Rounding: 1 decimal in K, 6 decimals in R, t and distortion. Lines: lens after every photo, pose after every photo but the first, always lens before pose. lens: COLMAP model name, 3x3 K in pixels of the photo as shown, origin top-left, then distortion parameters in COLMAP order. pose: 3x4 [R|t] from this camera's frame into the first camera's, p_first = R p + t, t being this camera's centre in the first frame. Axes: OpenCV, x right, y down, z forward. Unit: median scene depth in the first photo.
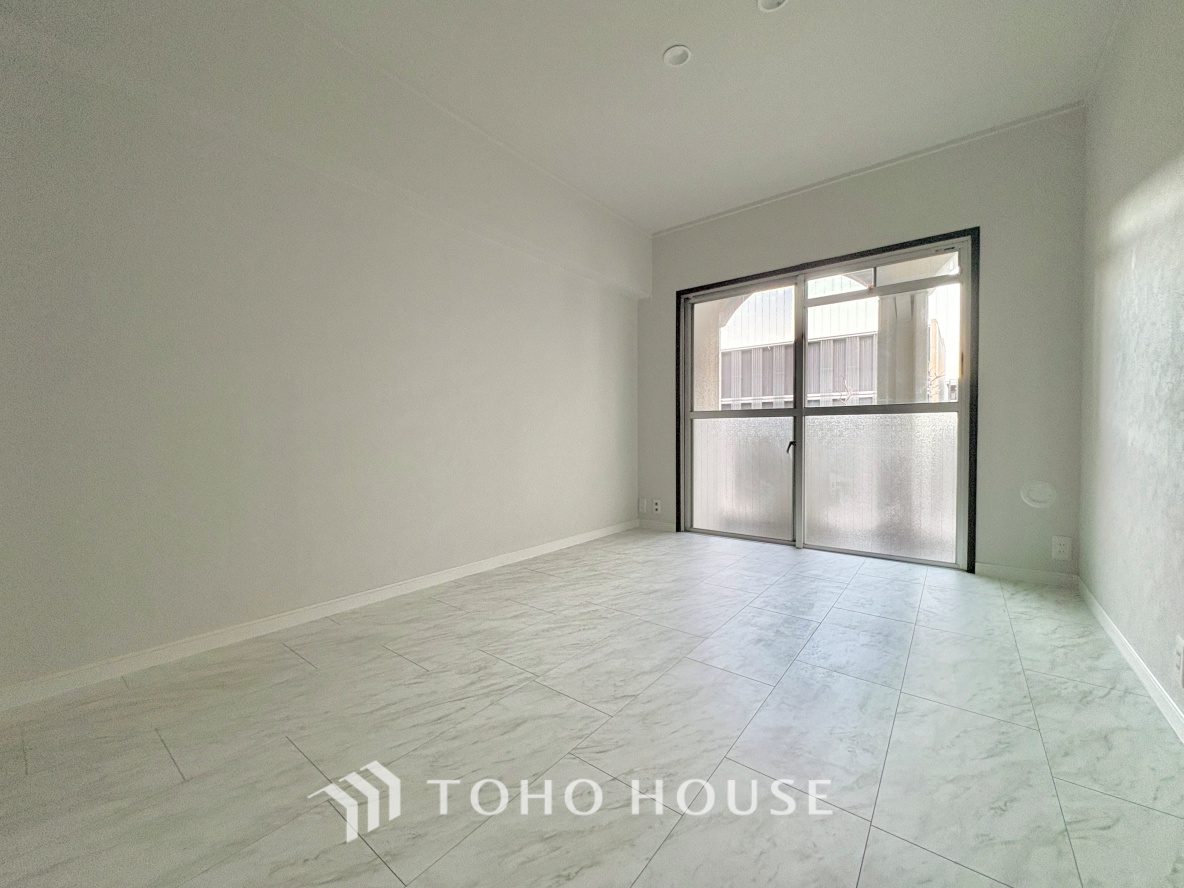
lens RADIAL K [[470.1, 0, 591.8], [0, 470.1, 441.9], [0, 0, 1]] dist [0.000594, -0.000077]
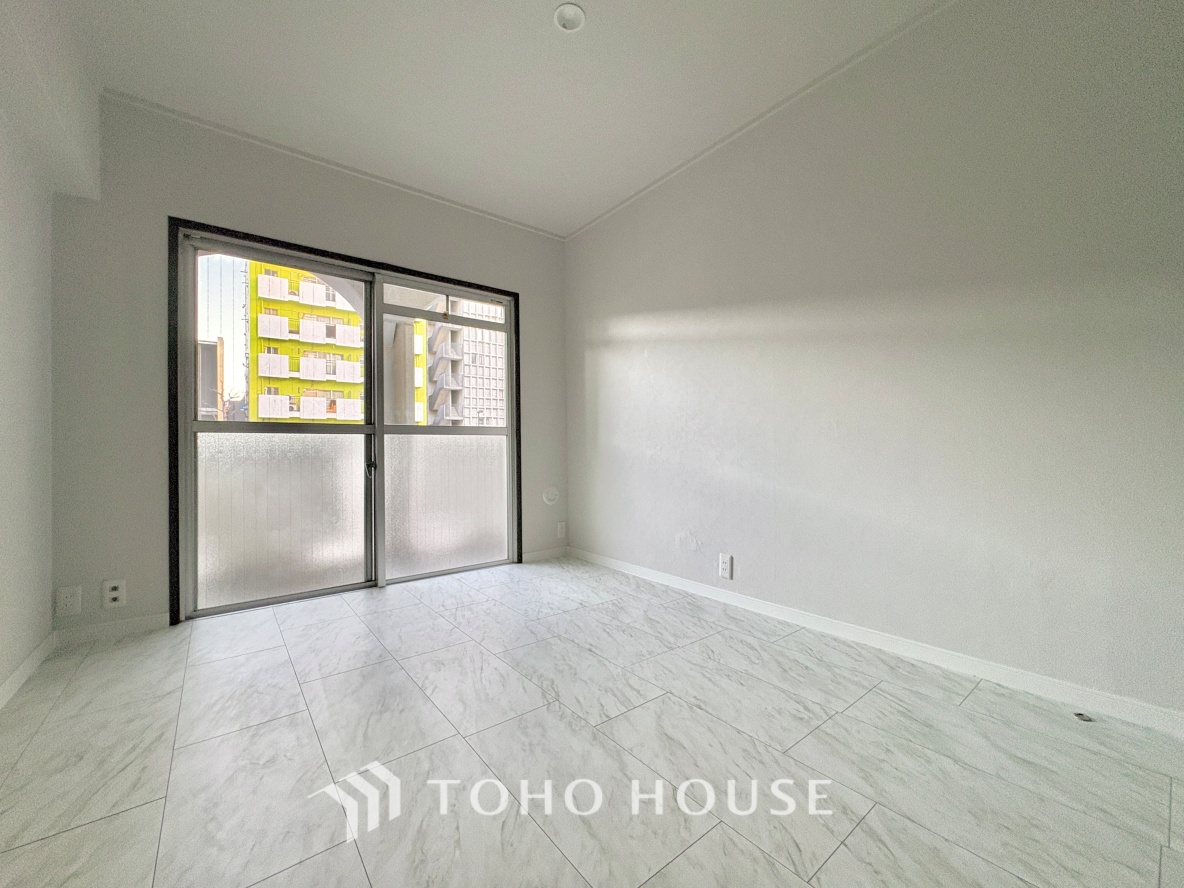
lens RADIAL K [[470.1, 0, 593.2], [0, 470.1, 442.2], [0, 0, 1]] dist [0.000594, -0.000077]
pose [[0.237211, 0.017621, 0.971298, -0.356857], [0.028877, 0.999266, -0.025181, -0.007403], [-0.971029, 0.034021, 0.236528, 0.473285]]
